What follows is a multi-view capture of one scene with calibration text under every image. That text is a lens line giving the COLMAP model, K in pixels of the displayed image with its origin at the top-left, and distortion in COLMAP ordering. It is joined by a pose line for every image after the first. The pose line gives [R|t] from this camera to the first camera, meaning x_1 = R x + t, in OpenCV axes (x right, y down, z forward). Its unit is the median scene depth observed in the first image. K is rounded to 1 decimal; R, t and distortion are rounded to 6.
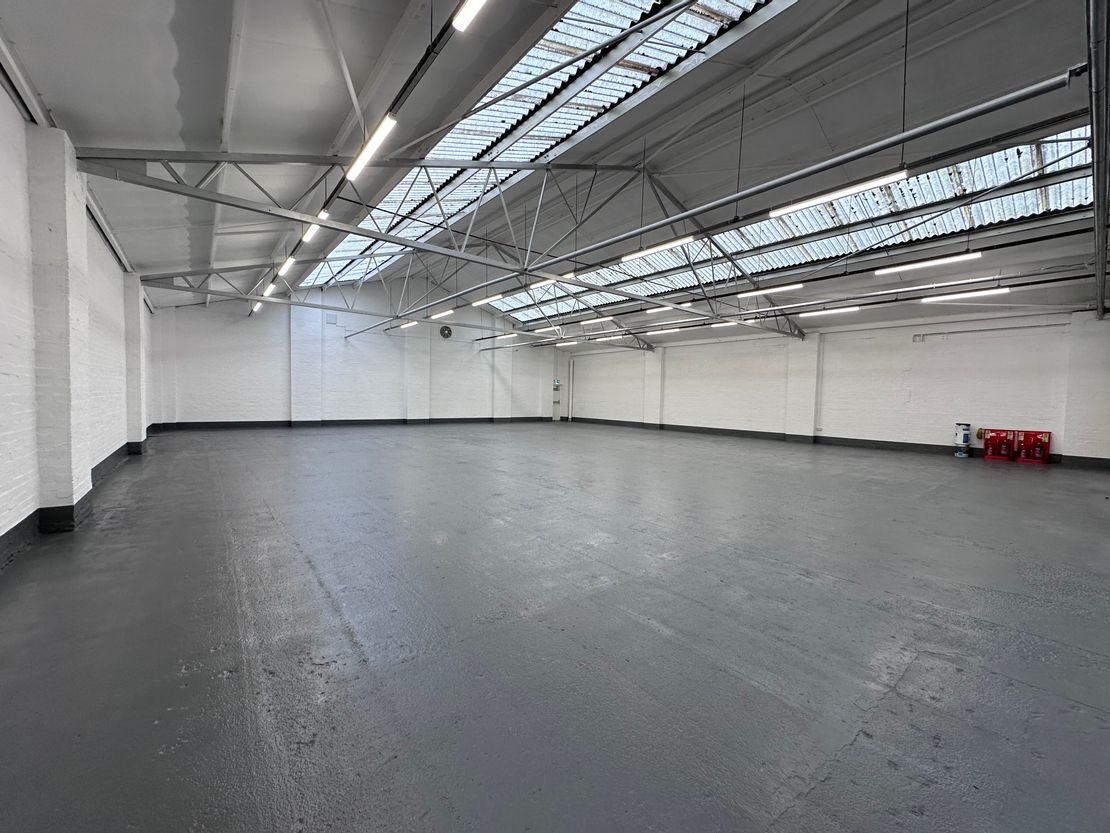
lens RADIAL K [[442.3, 0, 553.7], [0, 442.3, 416.3], [0, 0, 1]] dist [0.000516, -0.000062]
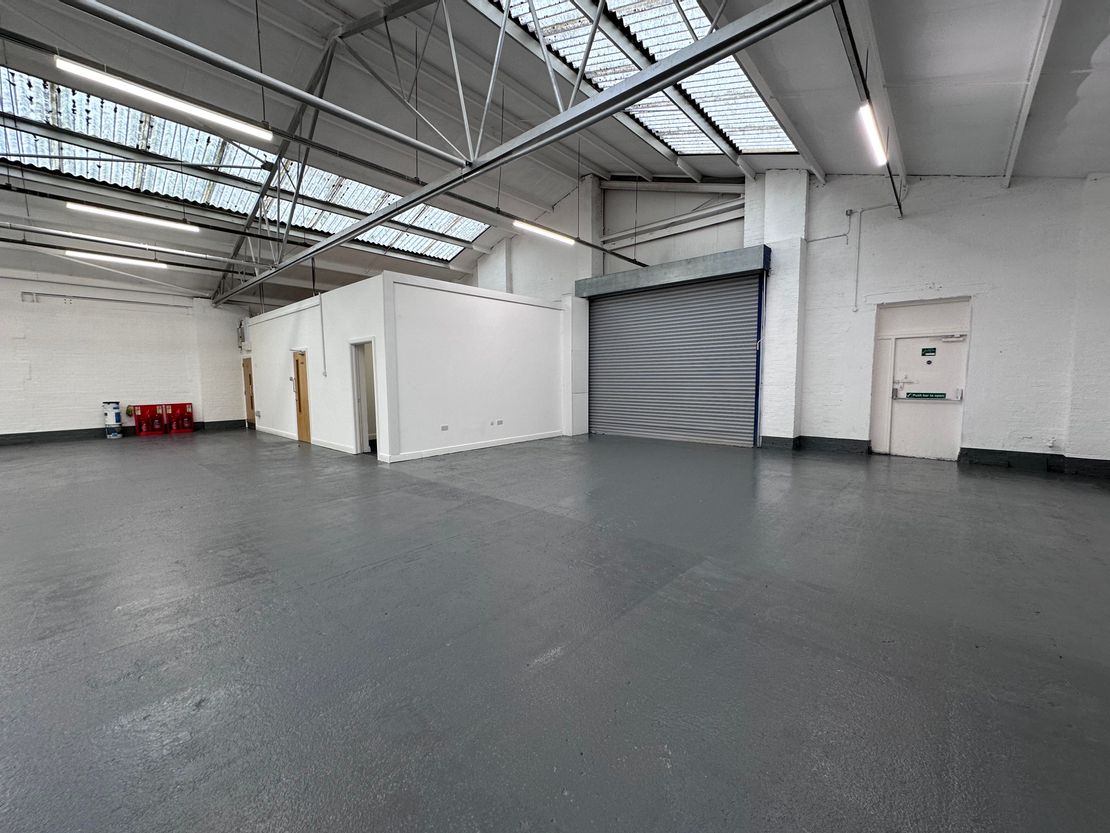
lens RADIAL K [[442.3, 0, 553.7], [0, 442.3, 416.3], [0, 0, 1]] dist [0.000516, -0.000062]
pose [[-0.160982, -0.108048, 0.981025, -0.120296], [0.050445, 0.991789, 0.117512, -0.015318], [-0.985667, 0.068405, -0.154210, 0.247758]]
